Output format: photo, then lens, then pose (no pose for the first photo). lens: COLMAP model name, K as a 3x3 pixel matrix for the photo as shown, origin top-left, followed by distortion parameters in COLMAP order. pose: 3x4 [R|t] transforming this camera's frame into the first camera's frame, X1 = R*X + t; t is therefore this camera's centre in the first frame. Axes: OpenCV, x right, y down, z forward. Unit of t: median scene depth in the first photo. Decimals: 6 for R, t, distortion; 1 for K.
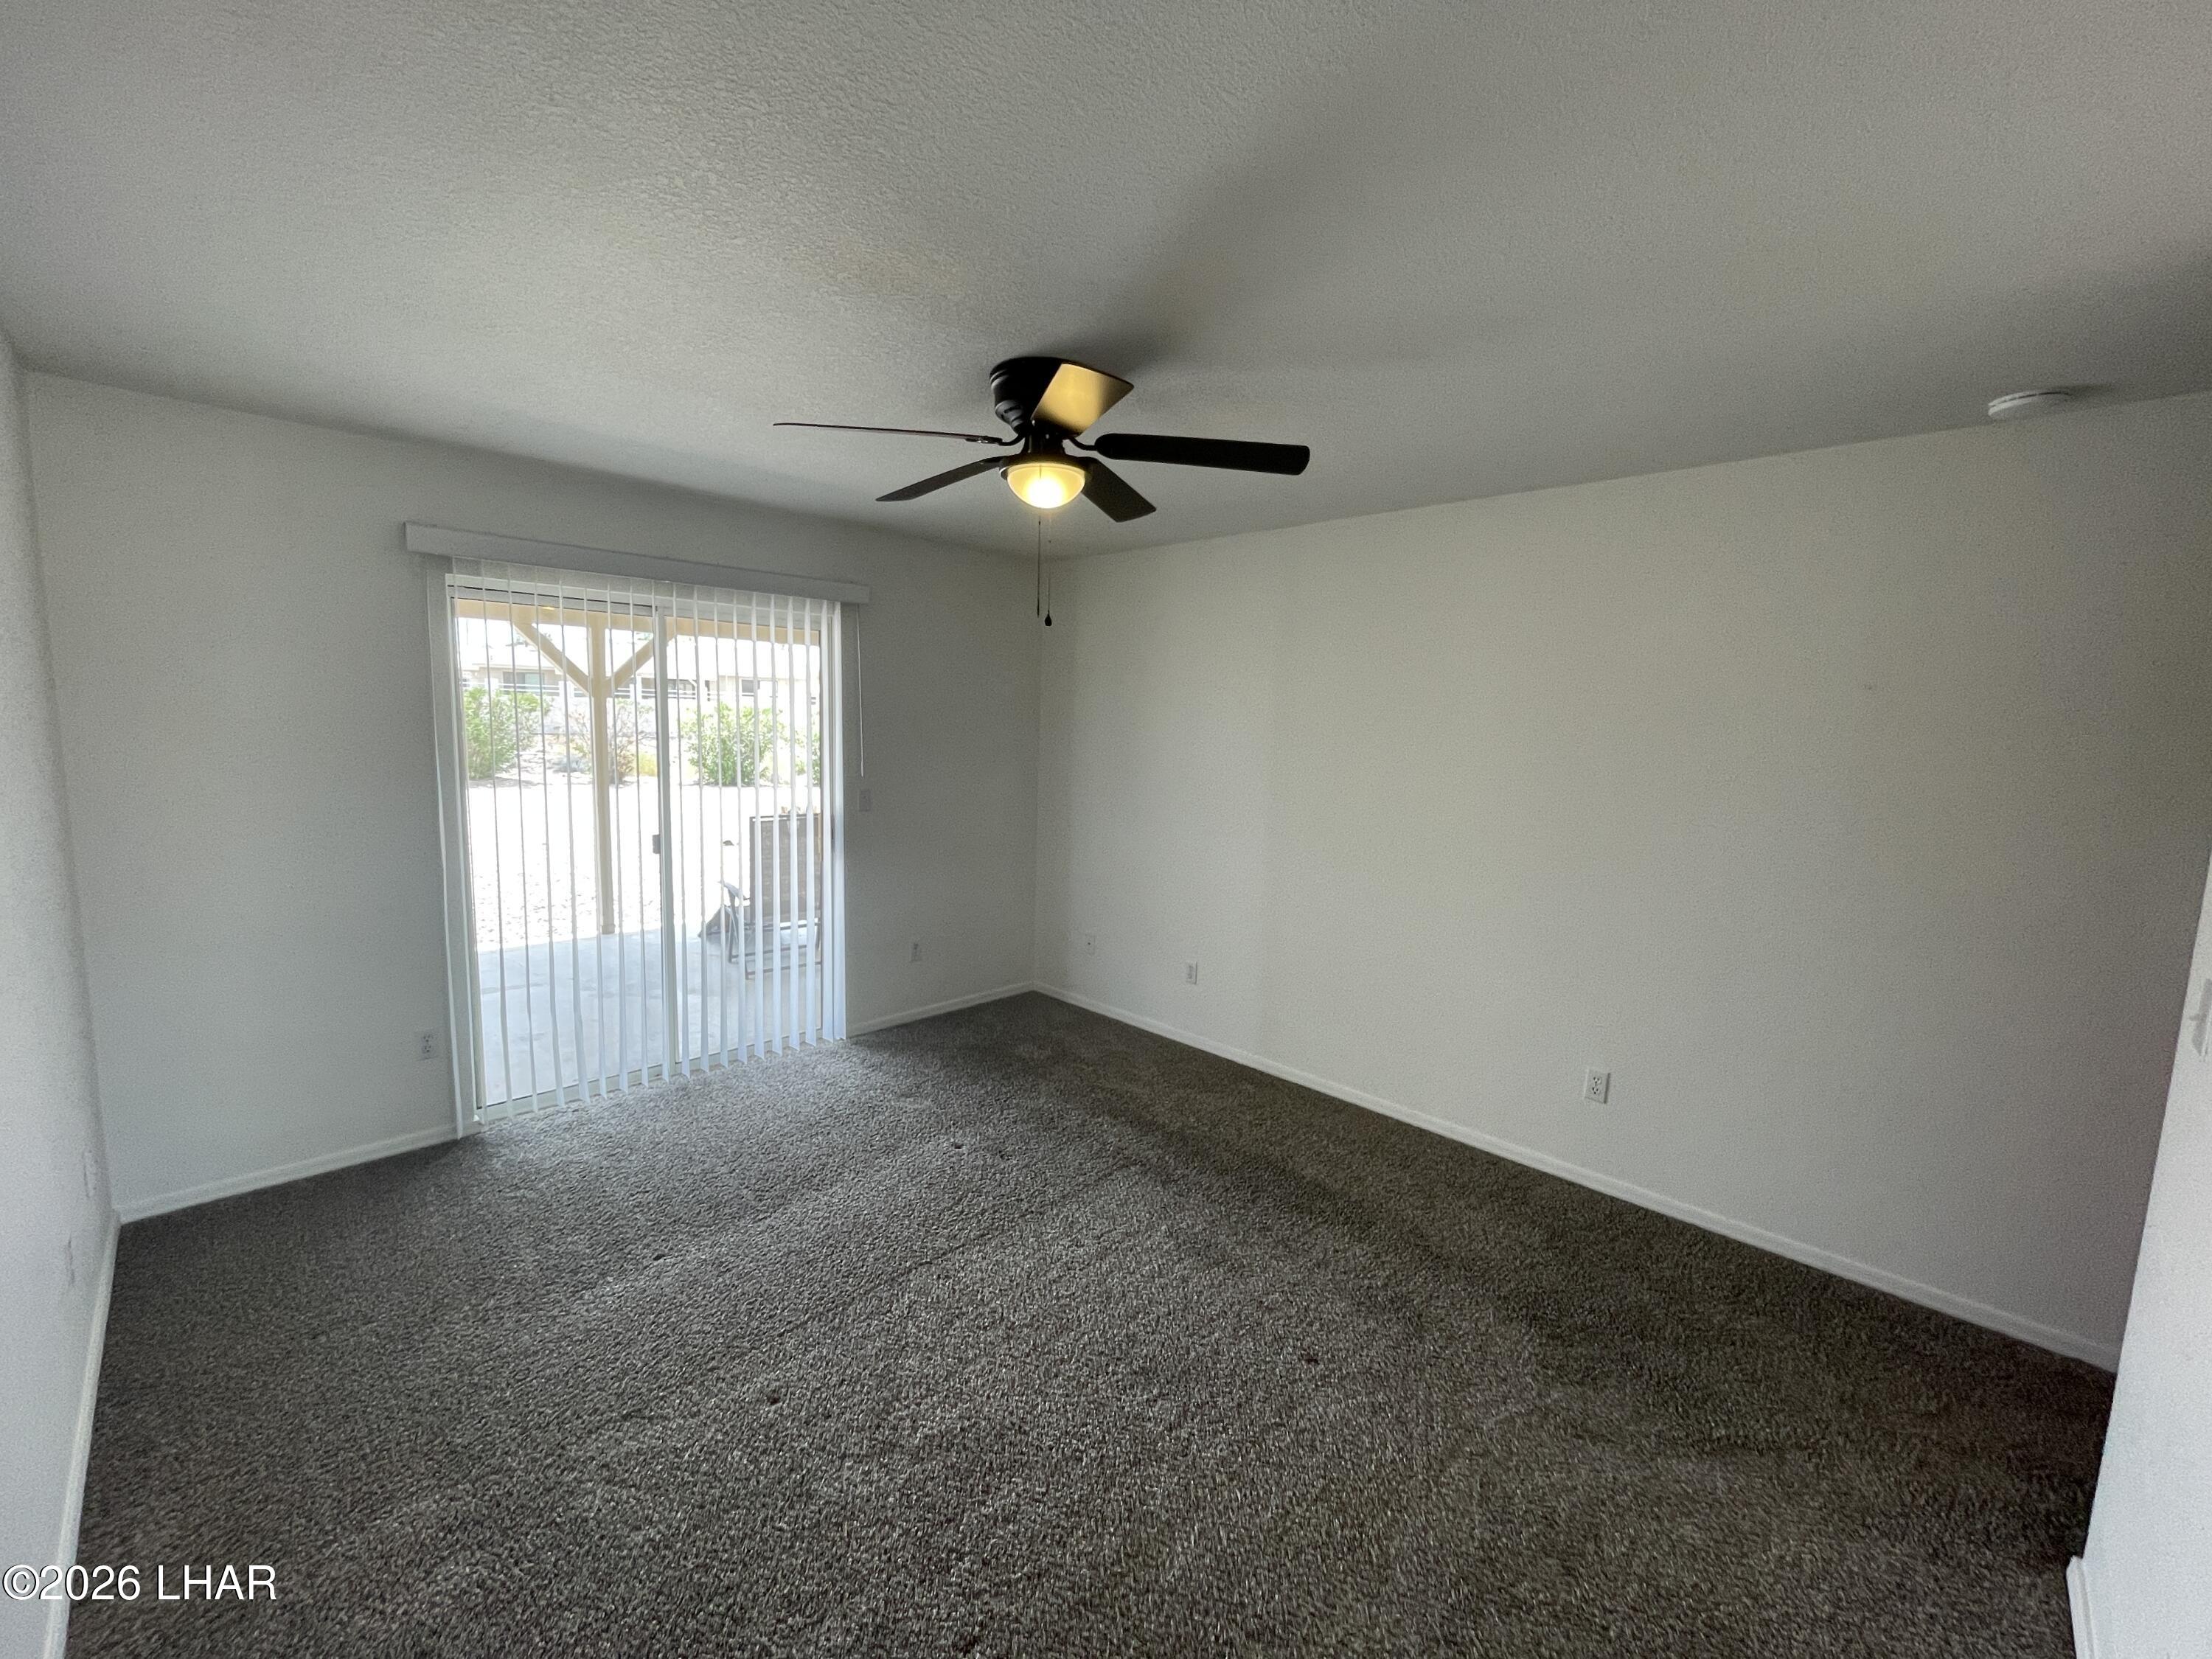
lens RADIAL K [[898.4, 0, 1106.0], [0, 898.4, 829.5], [0, 0, 1]] dist [0.000013, -0.000060]
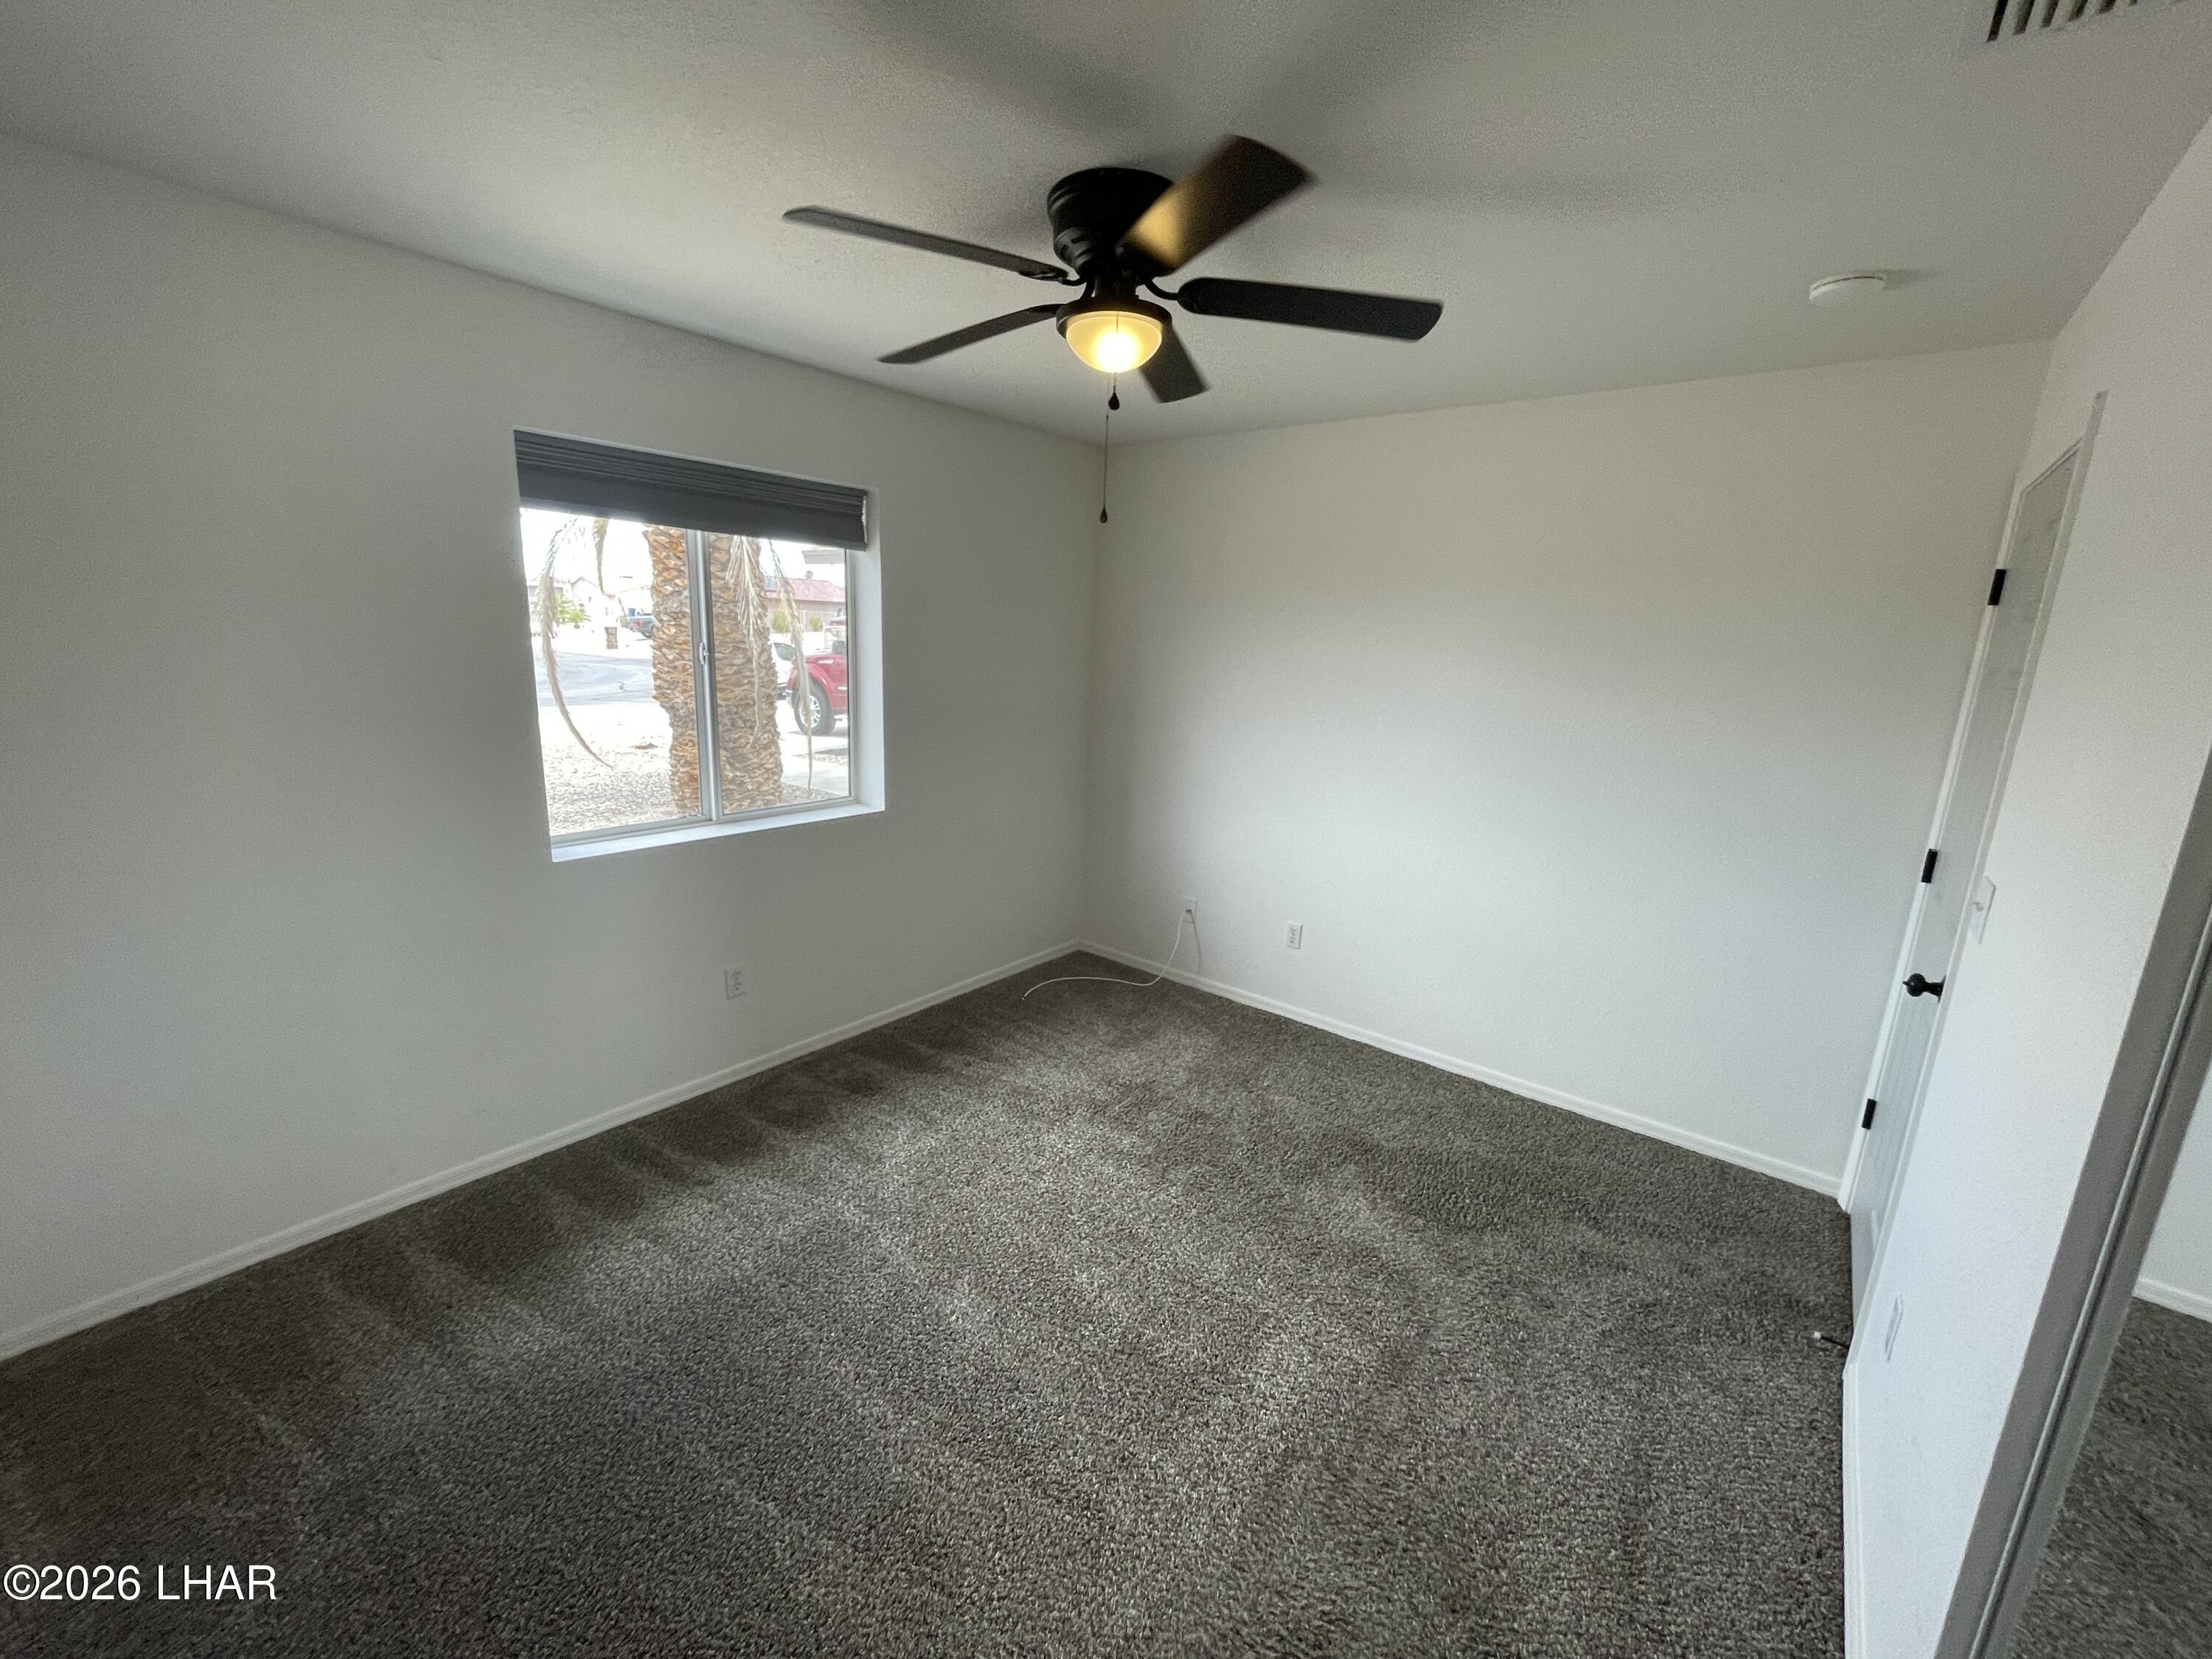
lens RADIAL K [[854.4, 0, 1036.2], [0, 854.4, 830.3], [0, 0, 1]] dist [-0.027998, -0.000049]
pose [[0.996327, -0.007862, 0.085263, -0.207471], [-0.001501, 0.994020, 0.109190, -0.030126], [-0.085612, -0.108917, 0.990357, 0.205900]]
